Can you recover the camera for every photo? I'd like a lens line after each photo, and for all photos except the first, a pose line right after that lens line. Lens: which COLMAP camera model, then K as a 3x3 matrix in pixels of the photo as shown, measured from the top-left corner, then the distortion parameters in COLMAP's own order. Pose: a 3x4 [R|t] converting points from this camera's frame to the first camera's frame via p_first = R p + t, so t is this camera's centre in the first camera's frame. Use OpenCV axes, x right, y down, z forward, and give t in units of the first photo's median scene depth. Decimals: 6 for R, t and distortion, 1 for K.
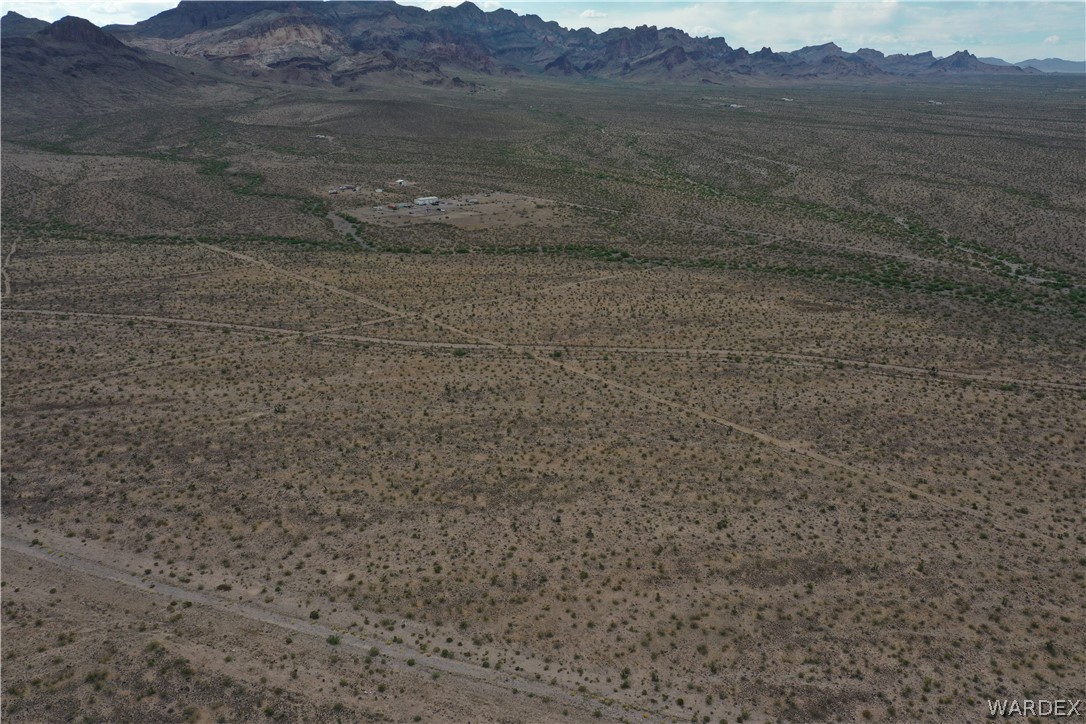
lens RADIAL K [[858.0, 0, 542.0], [0, 858.0, 360.9], [0, 0, 1]] dist [0.004573, -0.002638]
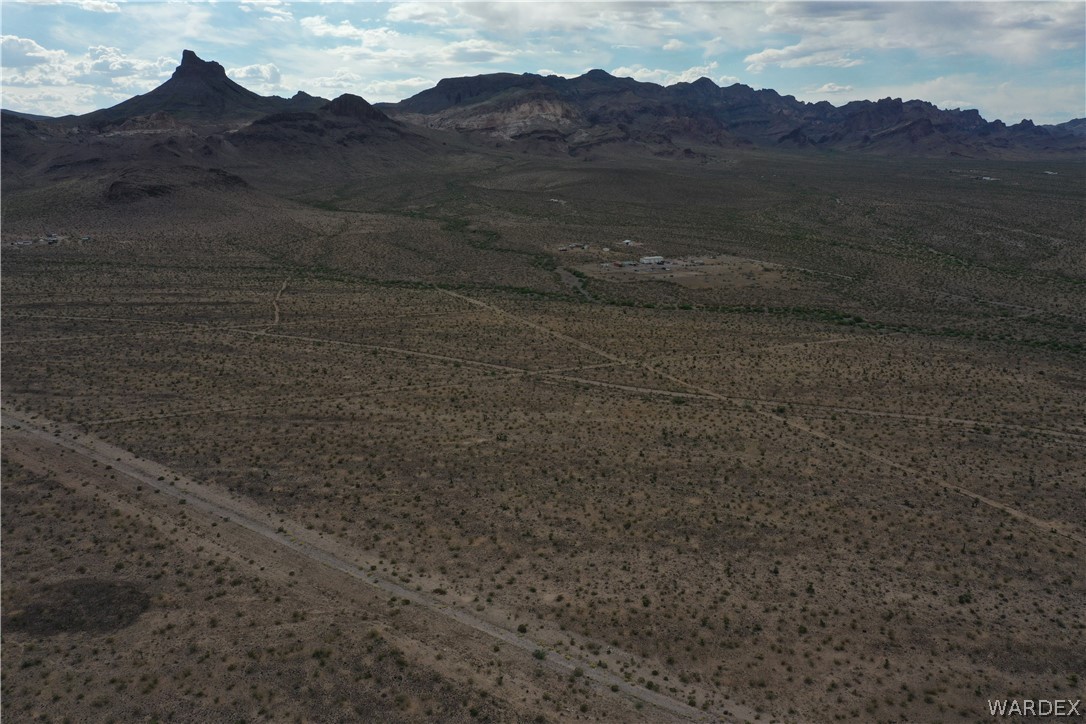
lens RADIAL K [[858.0, 0, 542.0], [0, 858.0, 360.9], [0, 0, 1]] dist [0.004573, -0.002638]
pose [[0.967145, 0.063970, -0.246047, -0.009799], [-0.083290, 0.994139, -0.068924, 0.033231], [0.240196, 0.087152, 0.966804, 0.003606]]
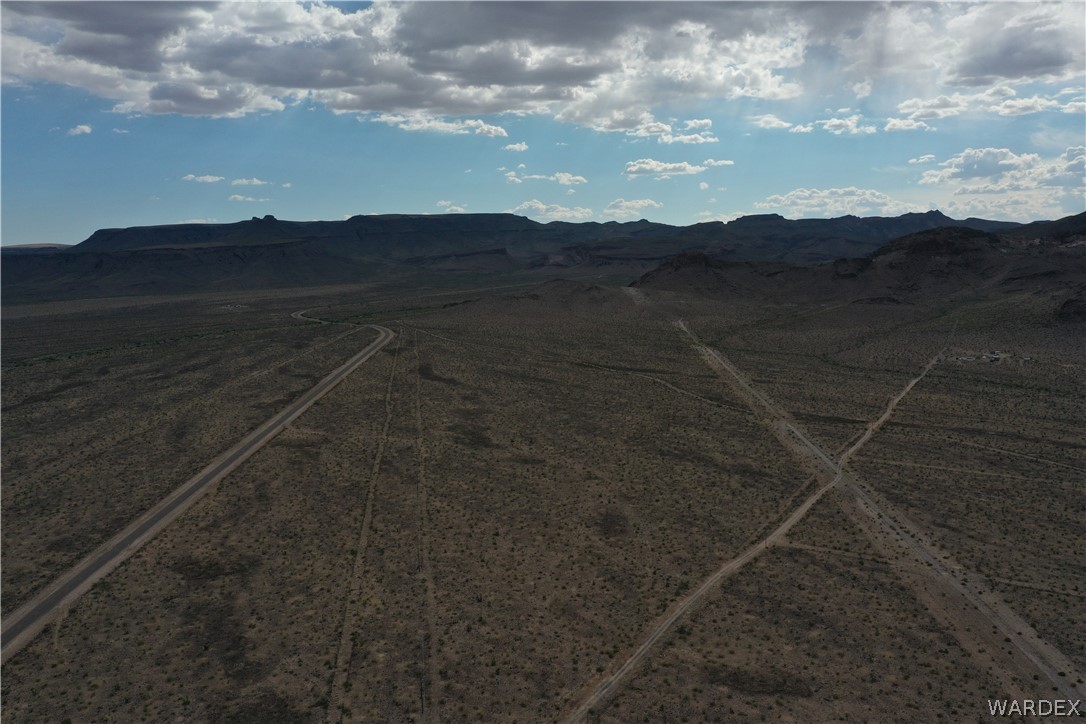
lens RADIAL K [[858.0, 0, 542.0], [0, 858.0, 360.9], [0, 0, 1]] dist [0.004573, -0.002638]
pose [[0.306788, 0.109829, -0.945420, -0.009637], [-0.284388, 0.958520, 0.019067, -0.038468], [0.908298, 0.263017, 0.325296, -0.020953]]
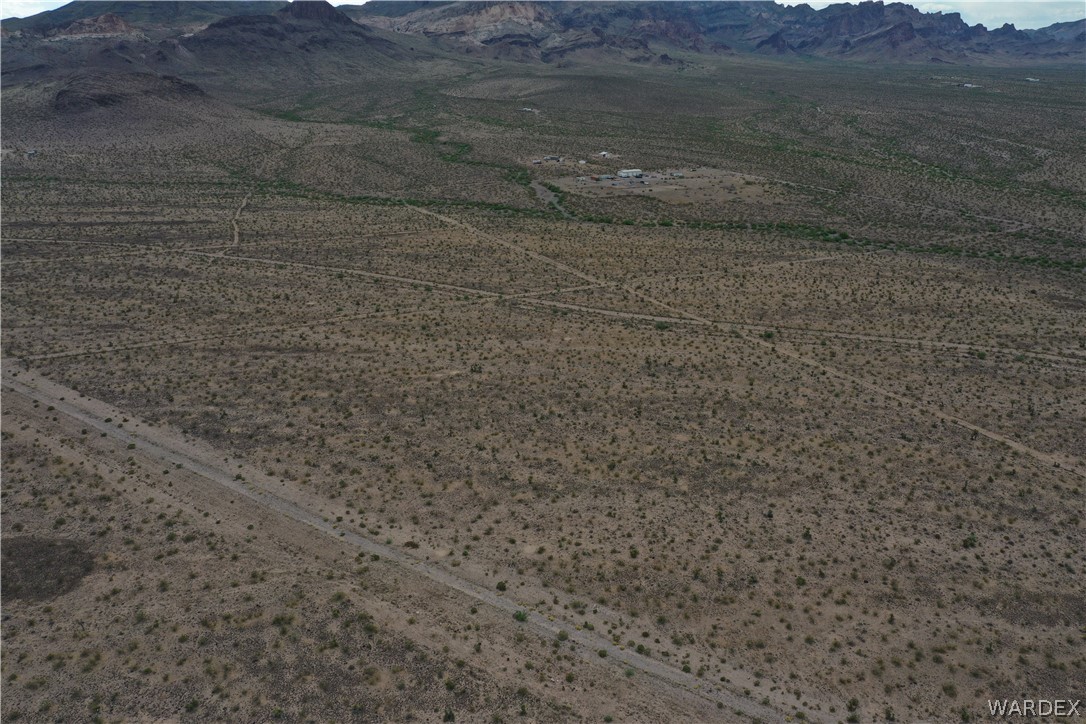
lens RADIAL K [[858.0, 0, 542.0], [0, 858.0, 360.9], [0, 0, 1]] dist [0.004573, -0.002638]
pose [[0.974560, 0.078038, -0.210102, -0.029335], [-0.073615, 0.996871, 0.028799, 0.014239], [0.211692, -0.012599, 0.977255, 0.065766]]
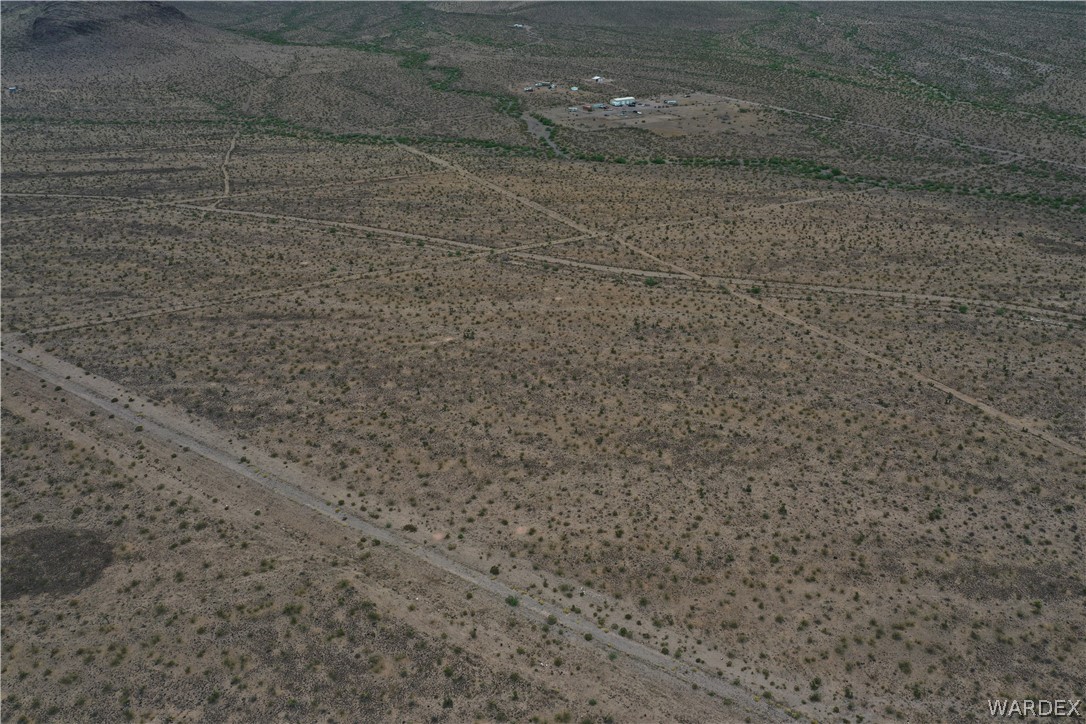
lens RADIAL K [[858.0, 0, 542.0], [0, 858.0, 360.9], [0, 0, 1]] dist [0.004573, -0.002638]
pose [[0.976391, 0.081063, -0.200223, -0.020065], [-0.055785, 0.990098, 0.128817, -0.049636], [0.208682, -0.114607, 0.971245, 0.044651]]
